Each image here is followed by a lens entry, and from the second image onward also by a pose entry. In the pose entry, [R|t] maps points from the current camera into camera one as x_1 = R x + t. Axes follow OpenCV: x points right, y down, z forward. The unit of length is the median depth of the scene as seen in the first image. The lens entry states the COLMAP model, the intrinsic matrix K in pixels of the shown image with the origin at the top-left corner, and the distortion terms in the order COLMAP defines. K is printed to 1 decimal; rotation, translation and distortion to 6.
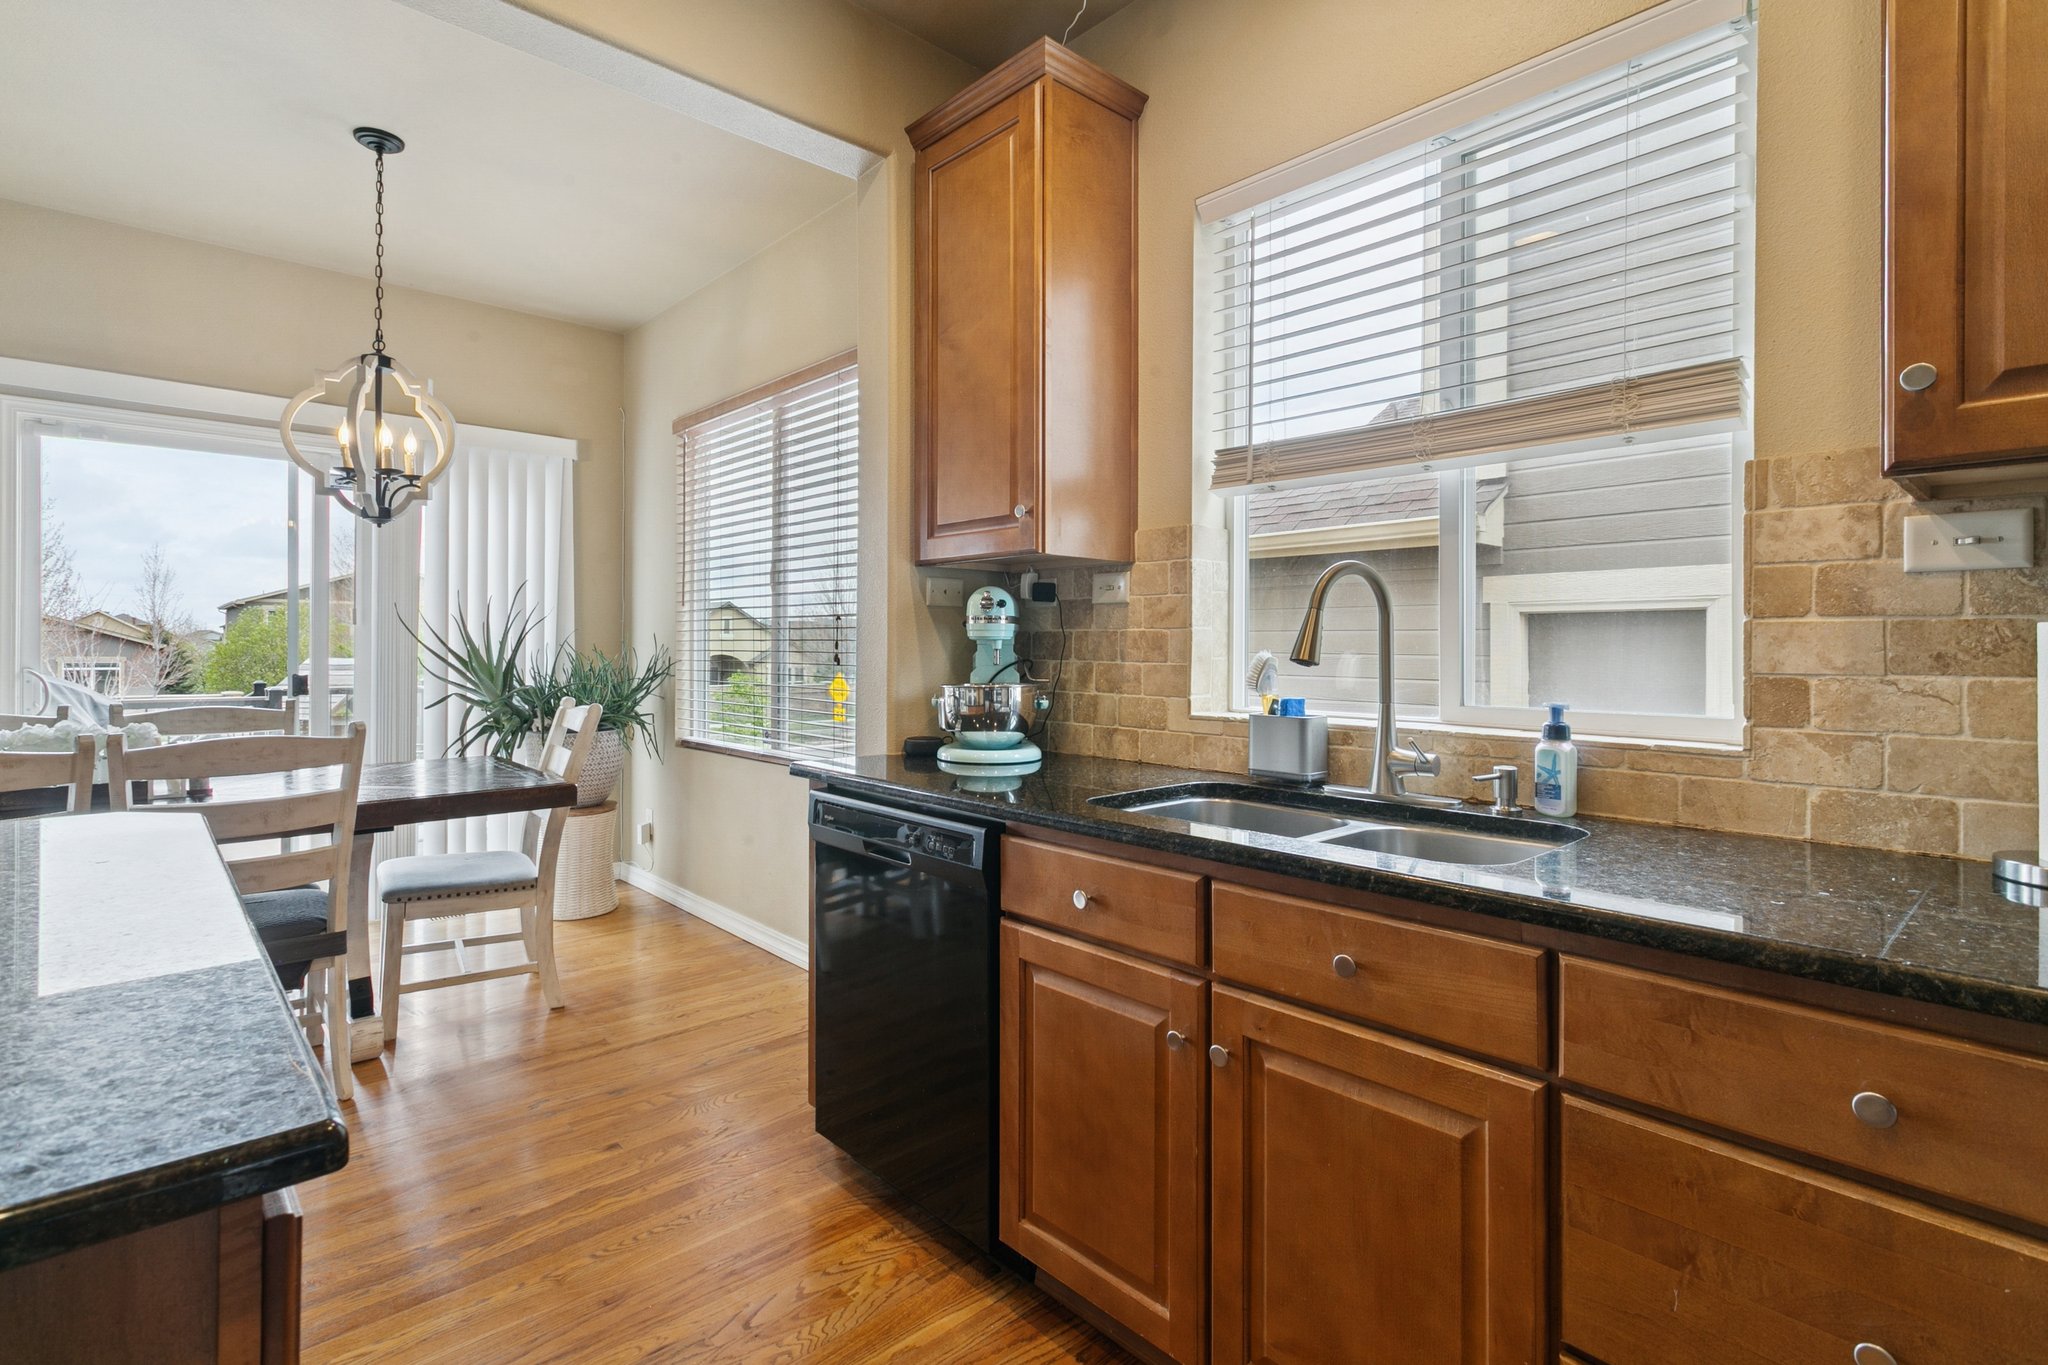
lens RADIAL K [[972.1, 0, 994.6], [0, 972.1, 643.2], [0, 0, 1]] dist [0.003219, 0.001388]
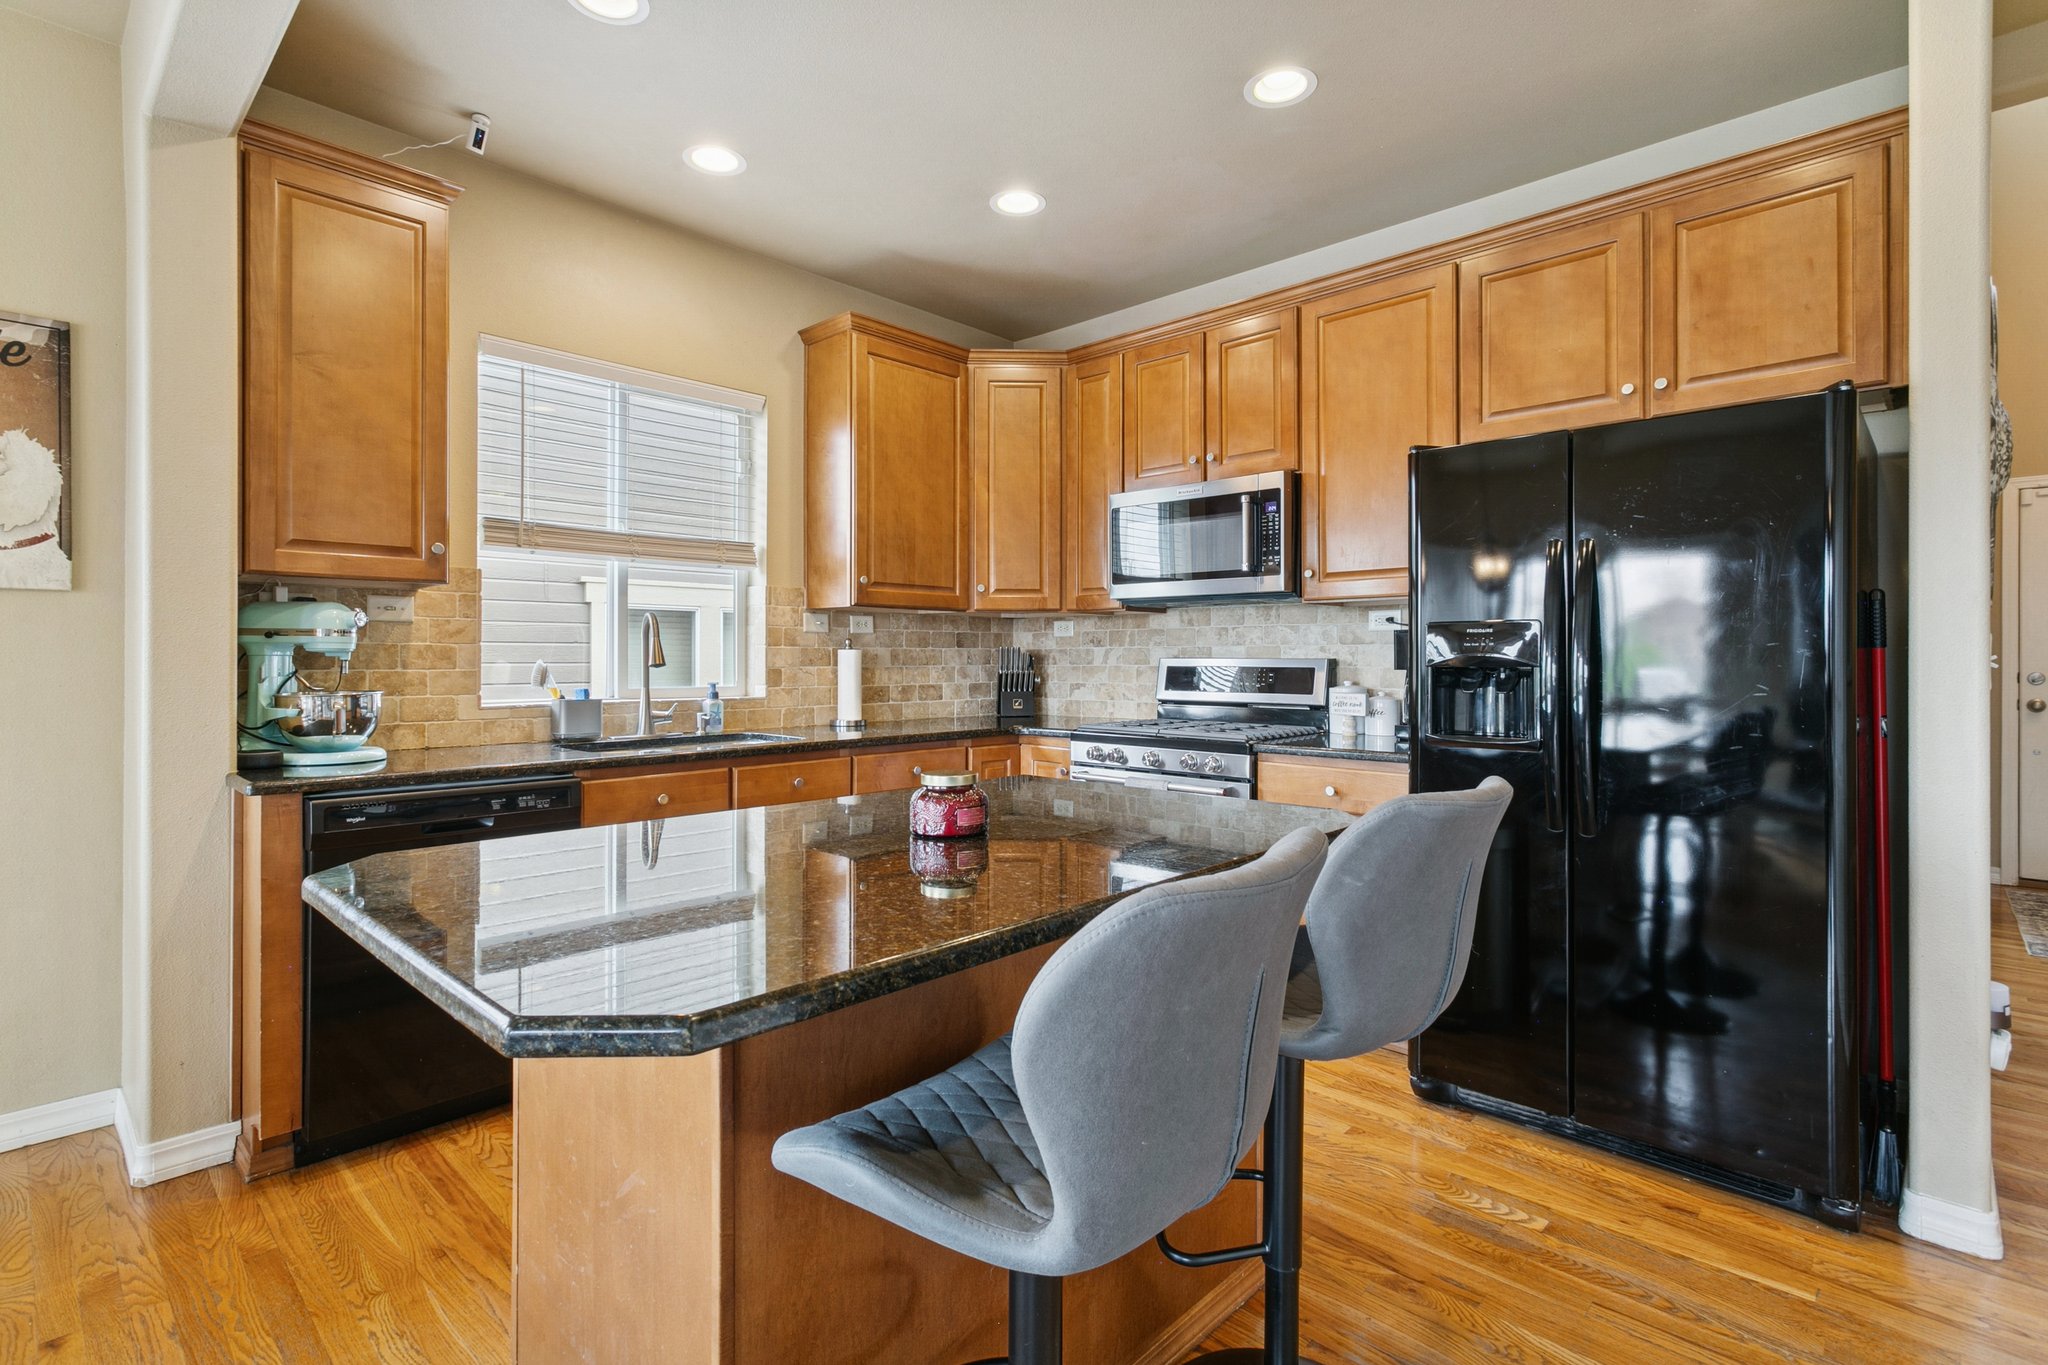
lens RADIAL K [[972.1, 0, 1022.2], [0, 972.1, 665.2], [0, 0, 1]] dist [0.003219, 0.001388]
pose [[-0.080742, -0.010825, 0.996676, -1.247078], [-0.005177, 0.999932, 0.010441, -0.003454], [-0.996722, -0.004317, -0.080793, 0.349827]]
